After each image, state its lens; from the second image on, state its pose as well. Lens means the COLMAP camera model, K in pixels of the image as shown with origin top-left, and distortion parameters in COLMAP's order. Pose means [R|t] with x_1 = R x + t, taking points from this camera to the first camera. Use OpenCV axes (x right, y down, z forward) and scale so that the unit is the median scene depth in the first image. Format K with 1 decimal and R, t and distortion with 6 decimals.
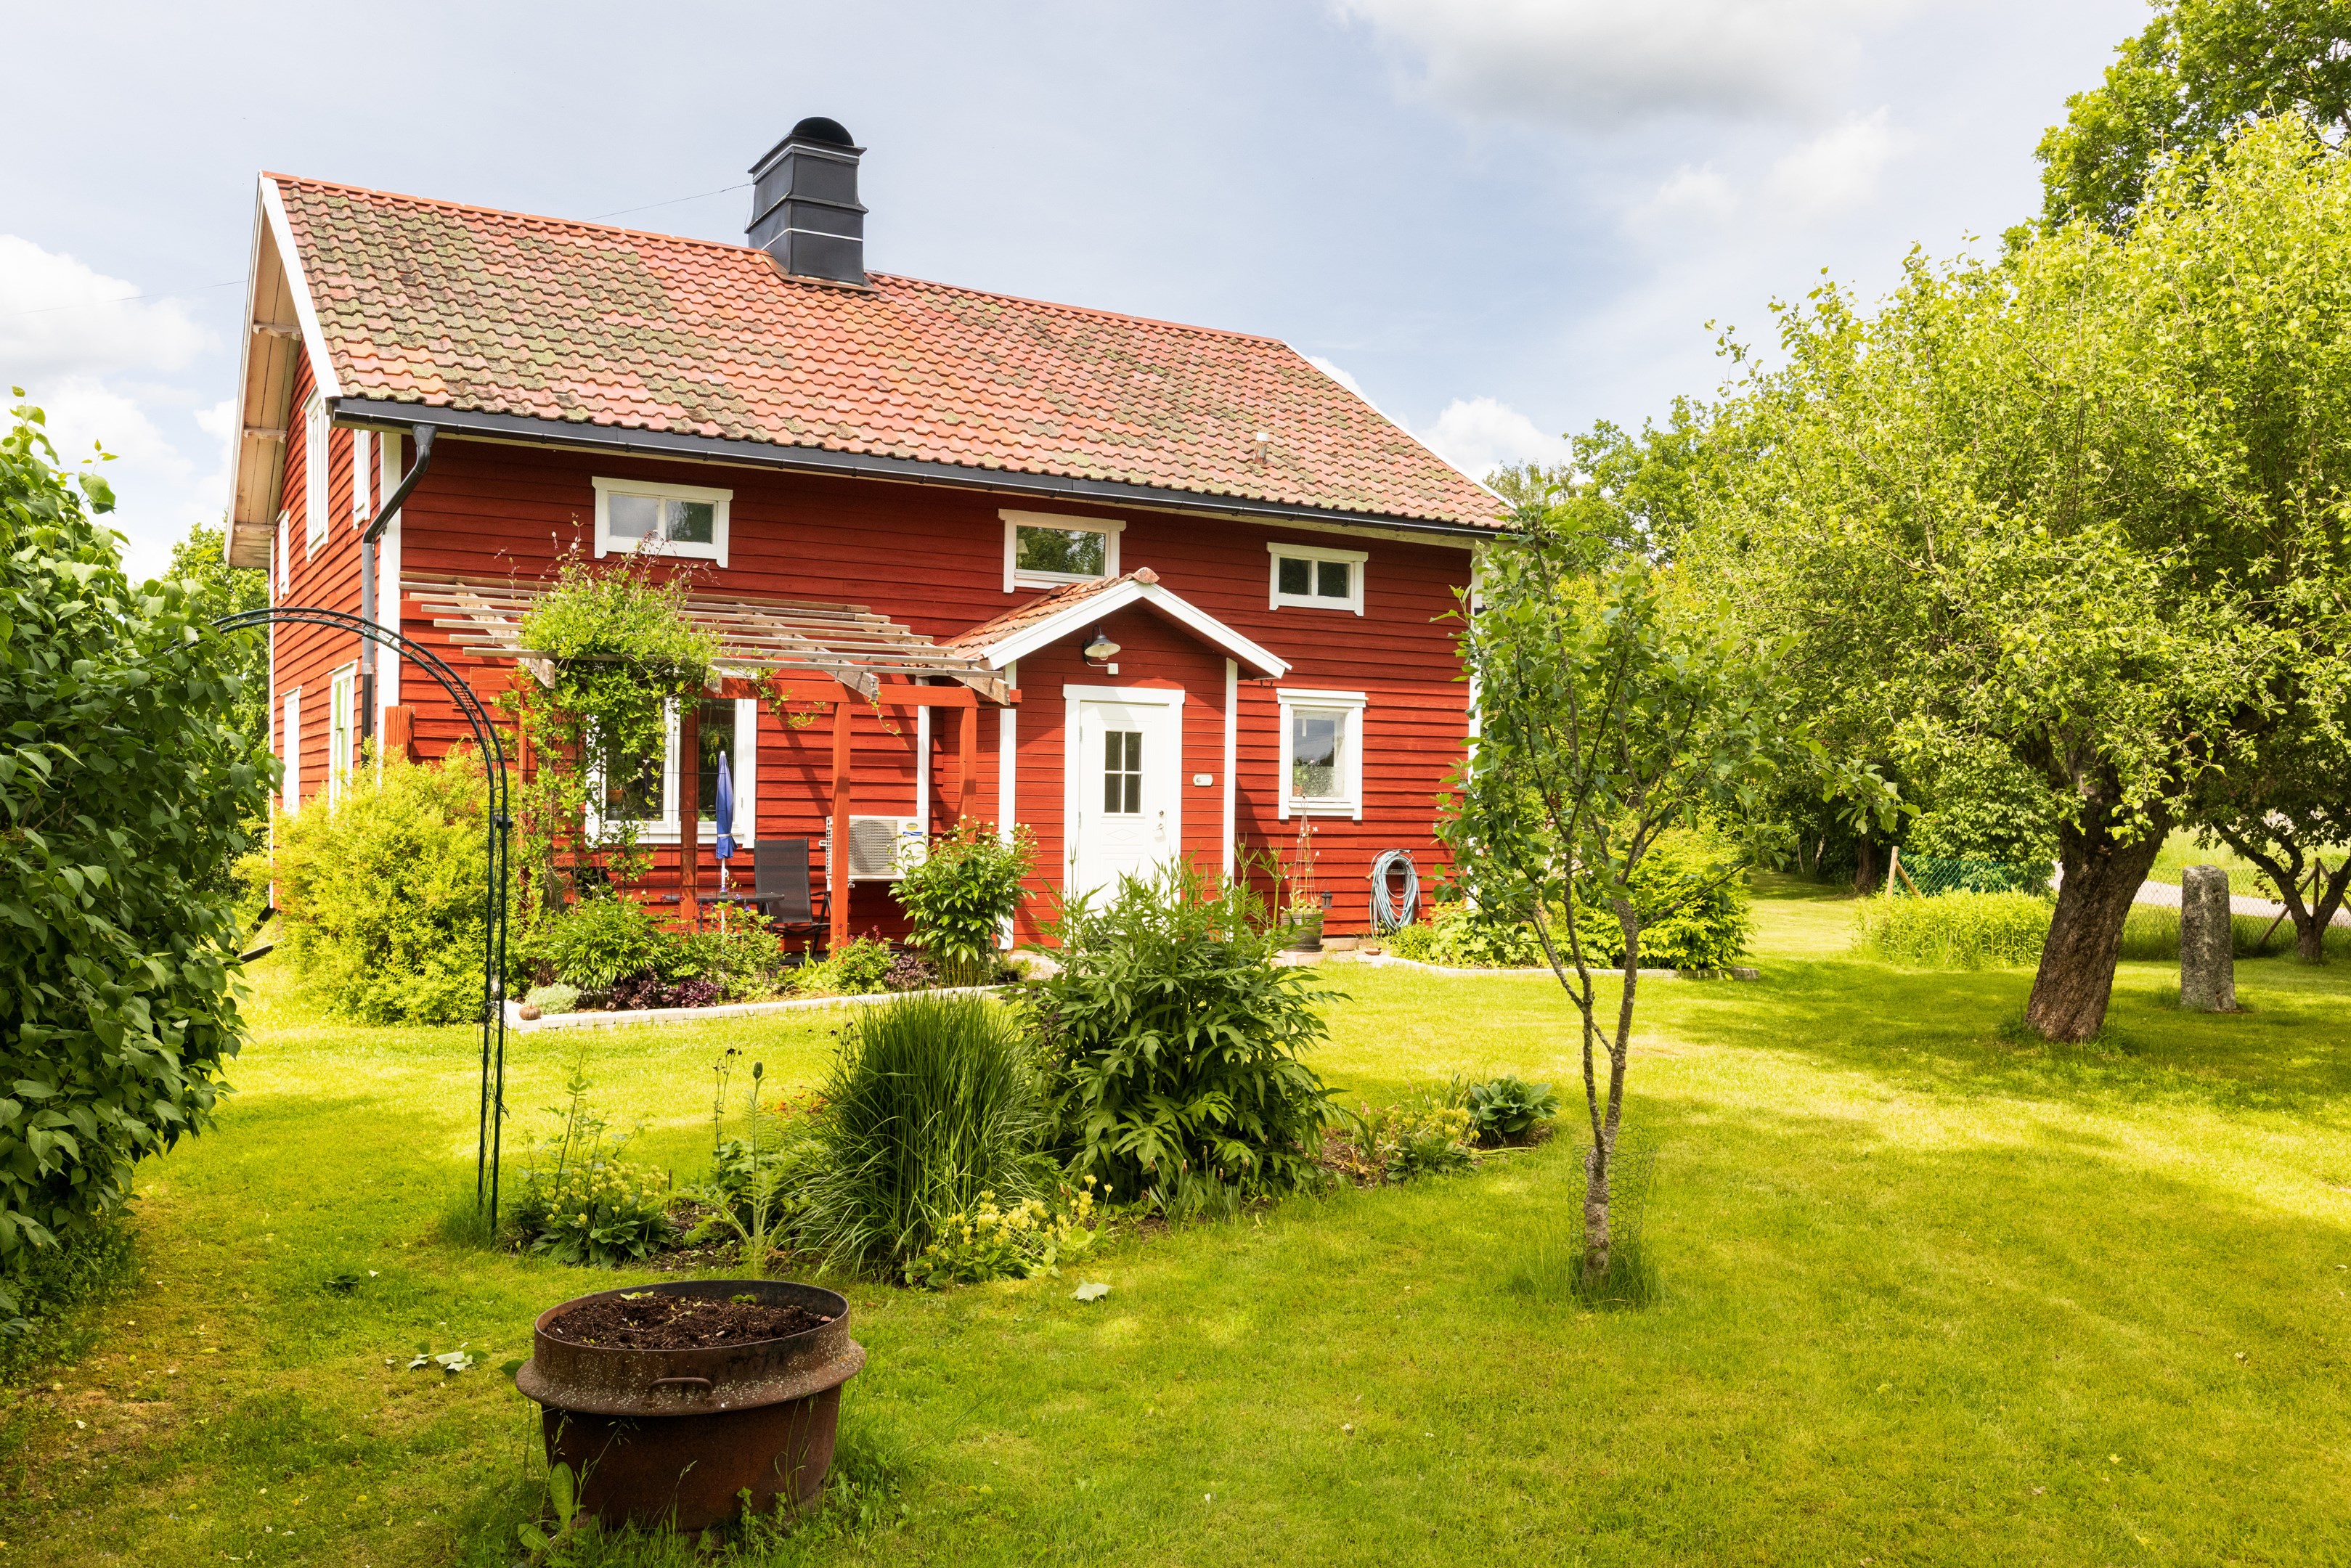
lens RADIAL K [[1925.7, 0, 1191.4], [0, 1925.7, 819.3], [0, 0, 1]] dist [0.019471, 0.011354]
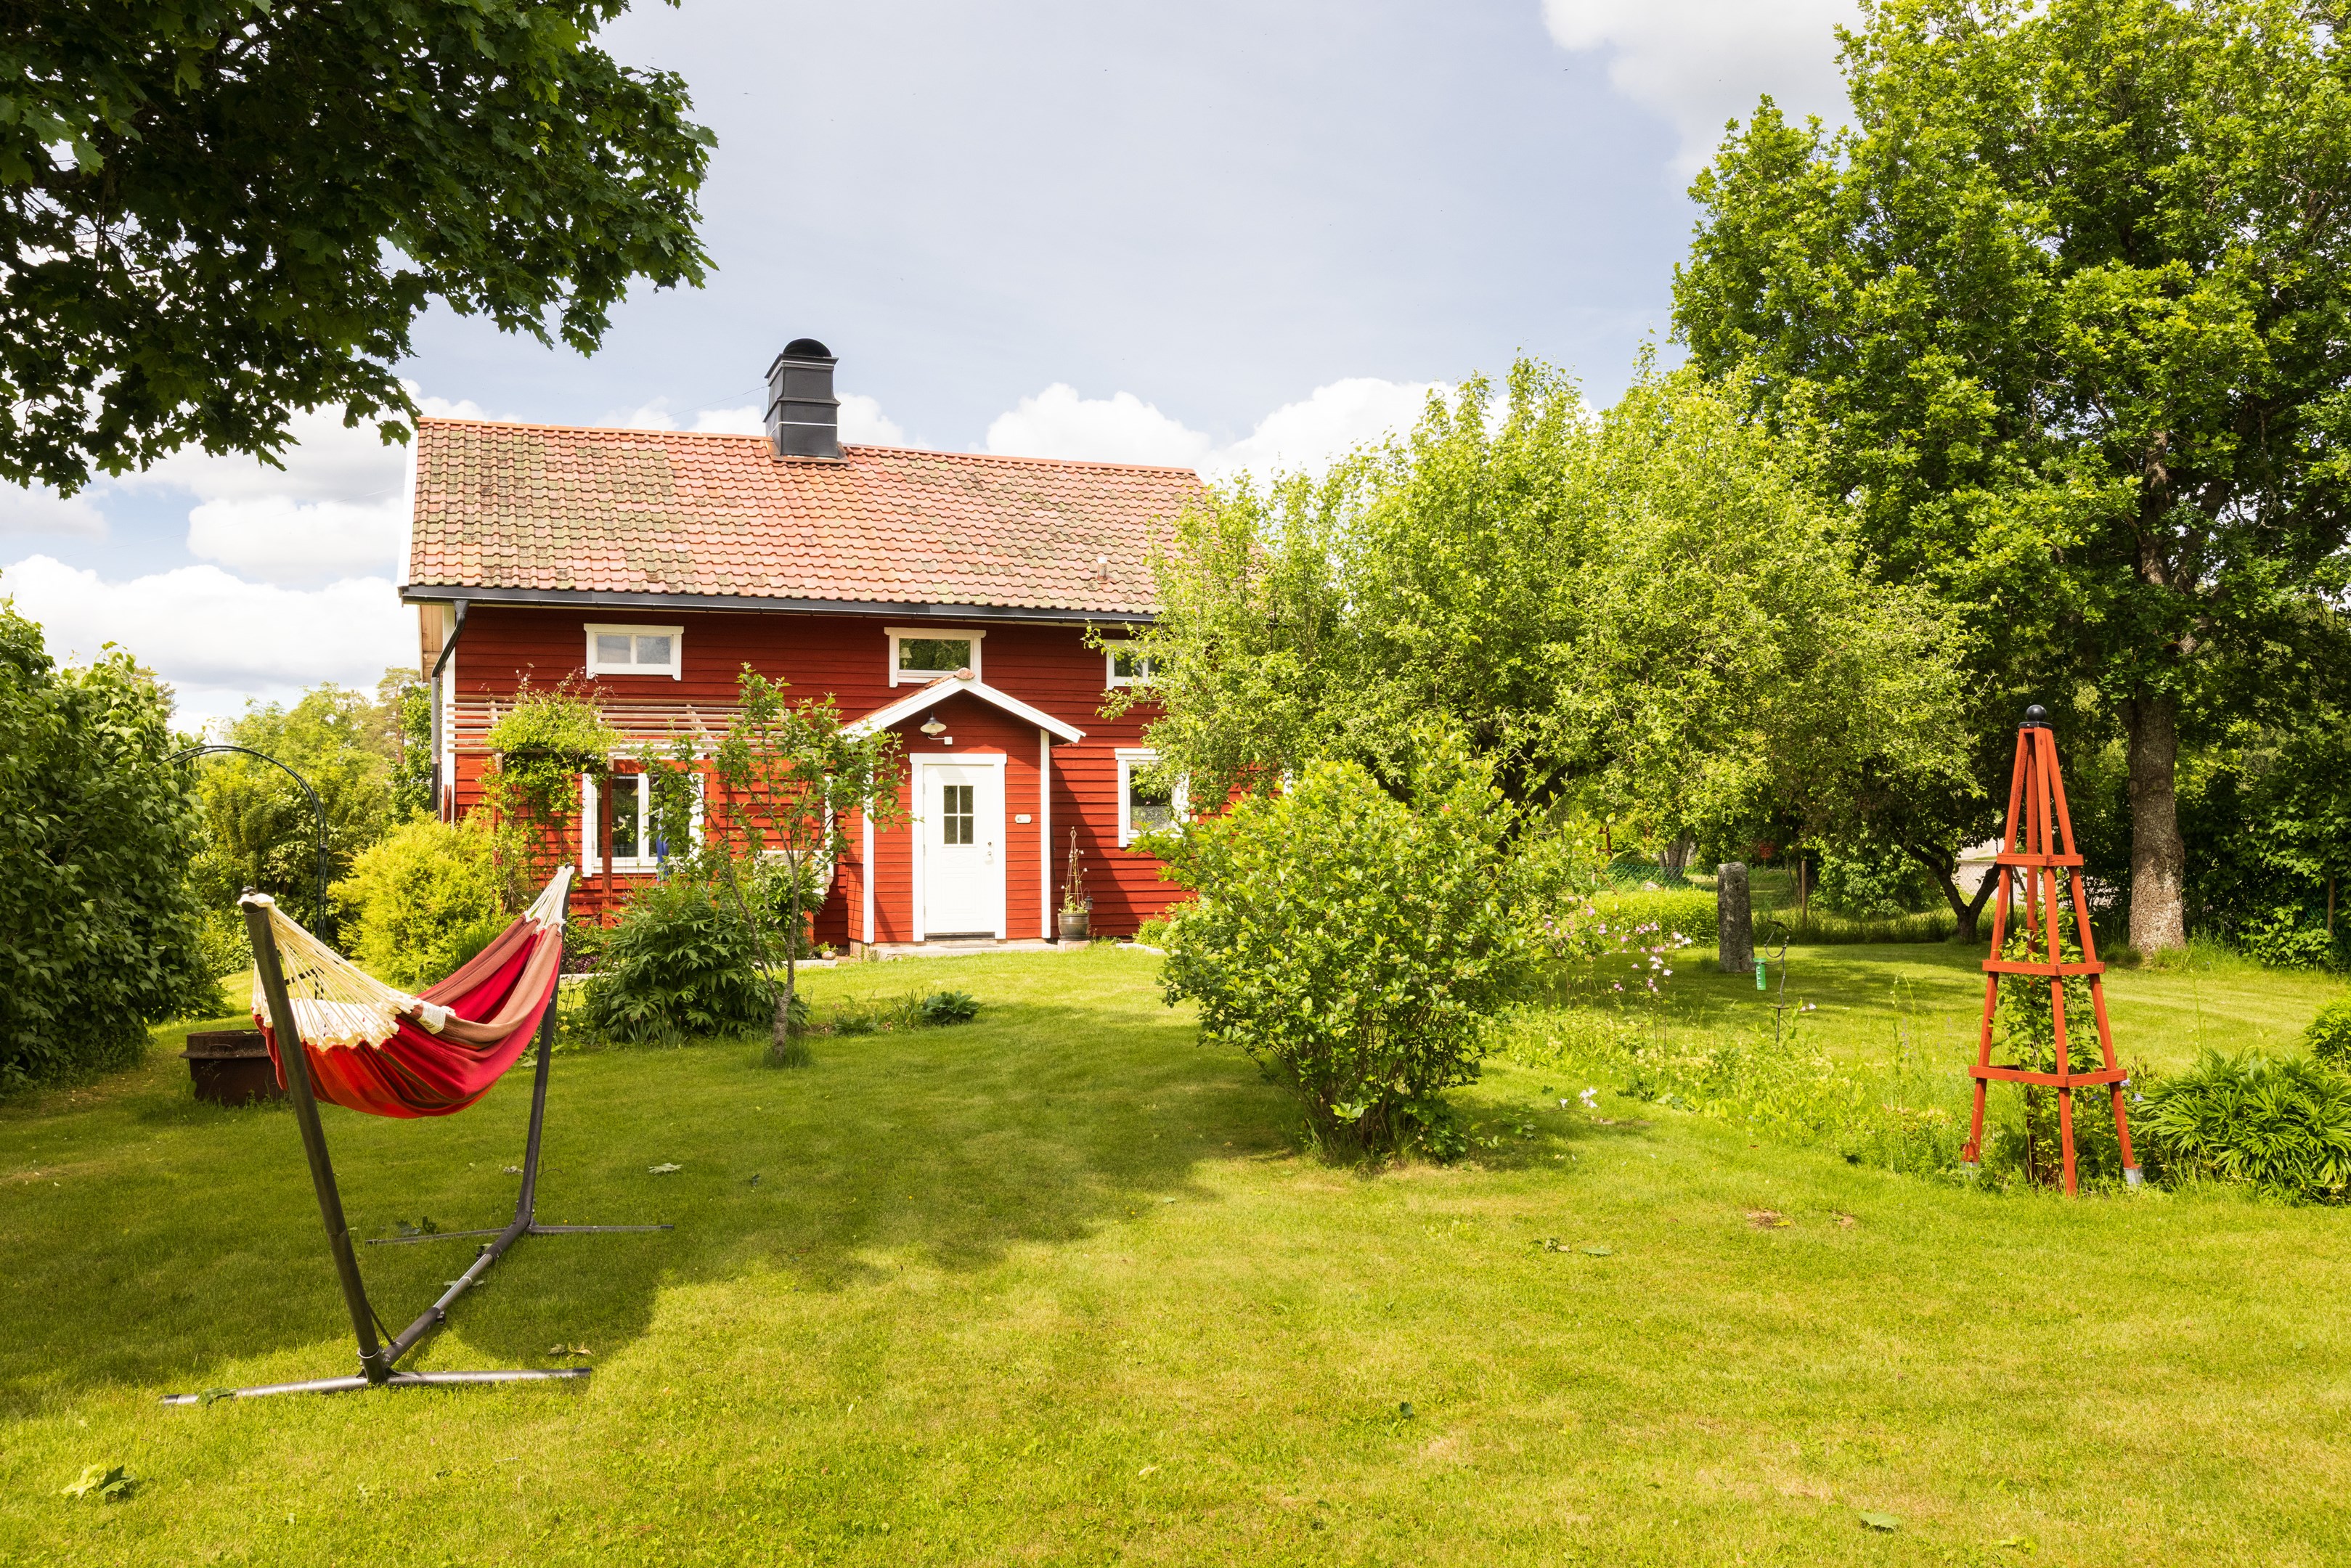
lens RADIAL K [[1925.7, 0, 1170.1], [0, 1925.7, 773.9], [0, 0, 1]] dist [0.019471, 0.011354]
pose [[0.983967, -0.031097, -0.175617, 0.361991], [0.022747, 0.998522, -0.049361, 0.018390], [0.176893, 0.044575, 0.983220, -0.341659]]
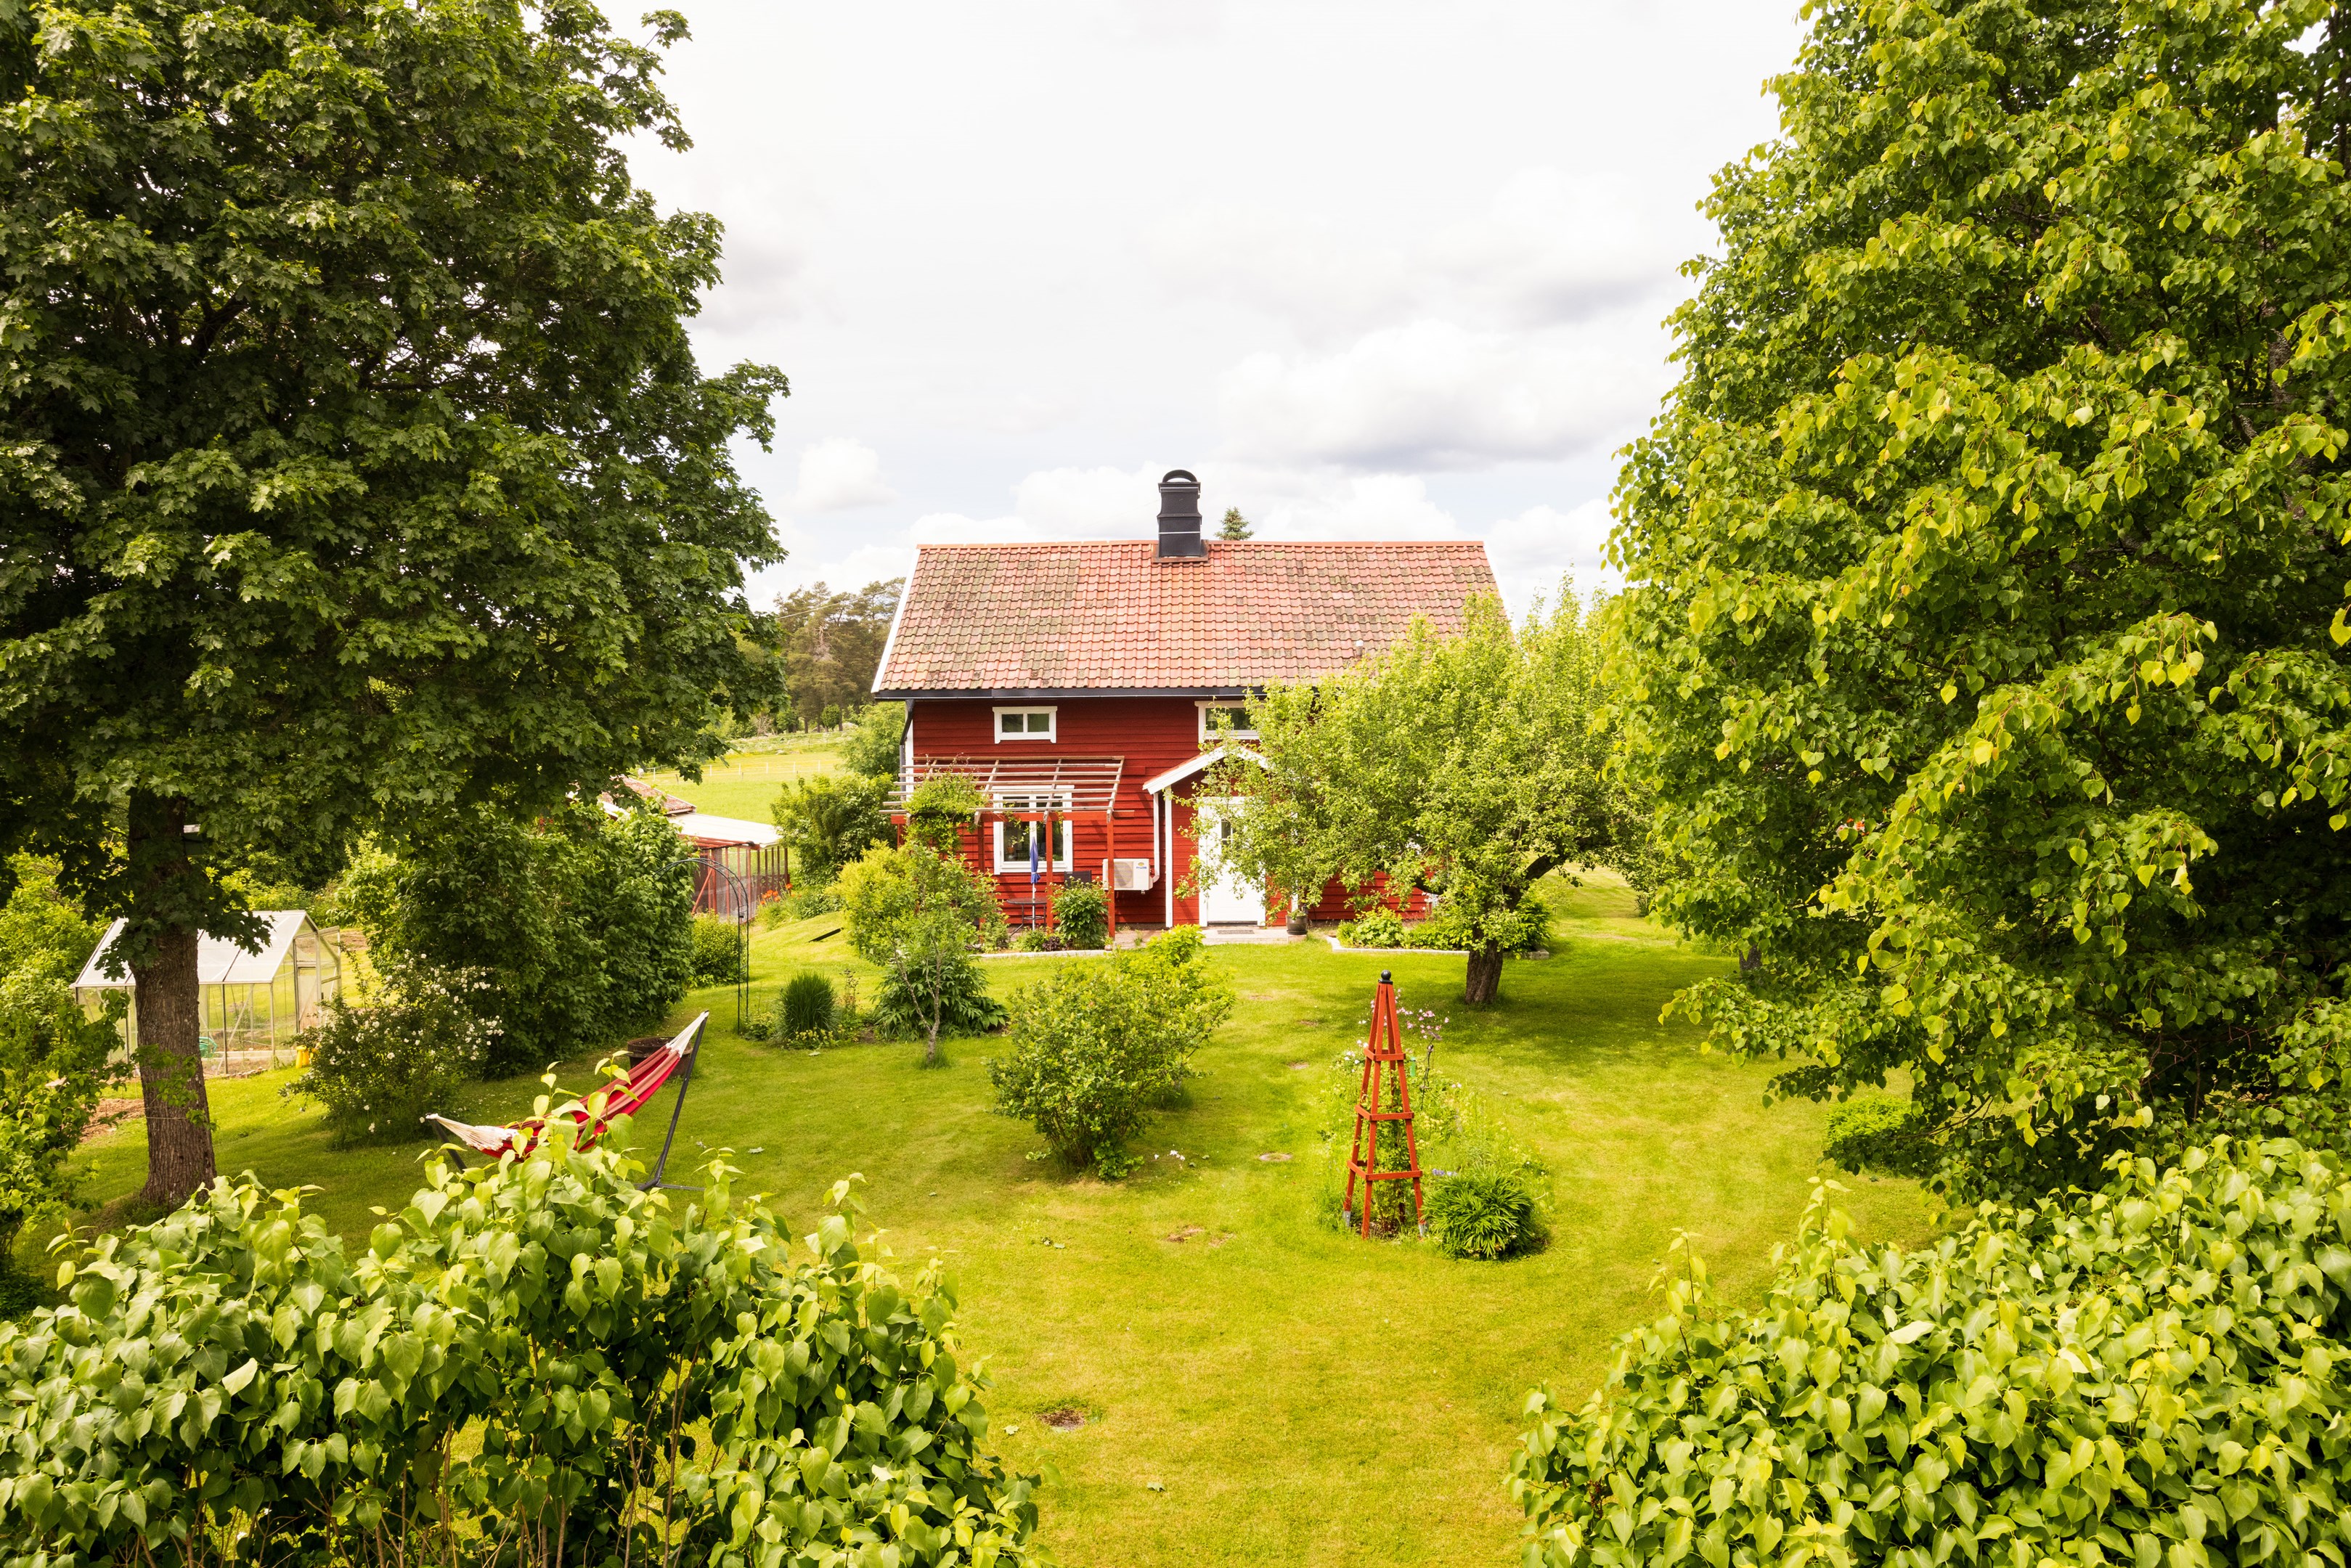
lens RADIAL K [[1724.5, 0, 1191.0], [0, 1724.5, 788.6], [0, 0, 1]] dist [-0.008024, -0.007781]
pose [[0.861395, 0.001953, -0.507932, 0.839048], [0.017581, 0.999279, 0.033657, -0.138250], [0.507631, -0.037922, 0.860739, -0.556286]]
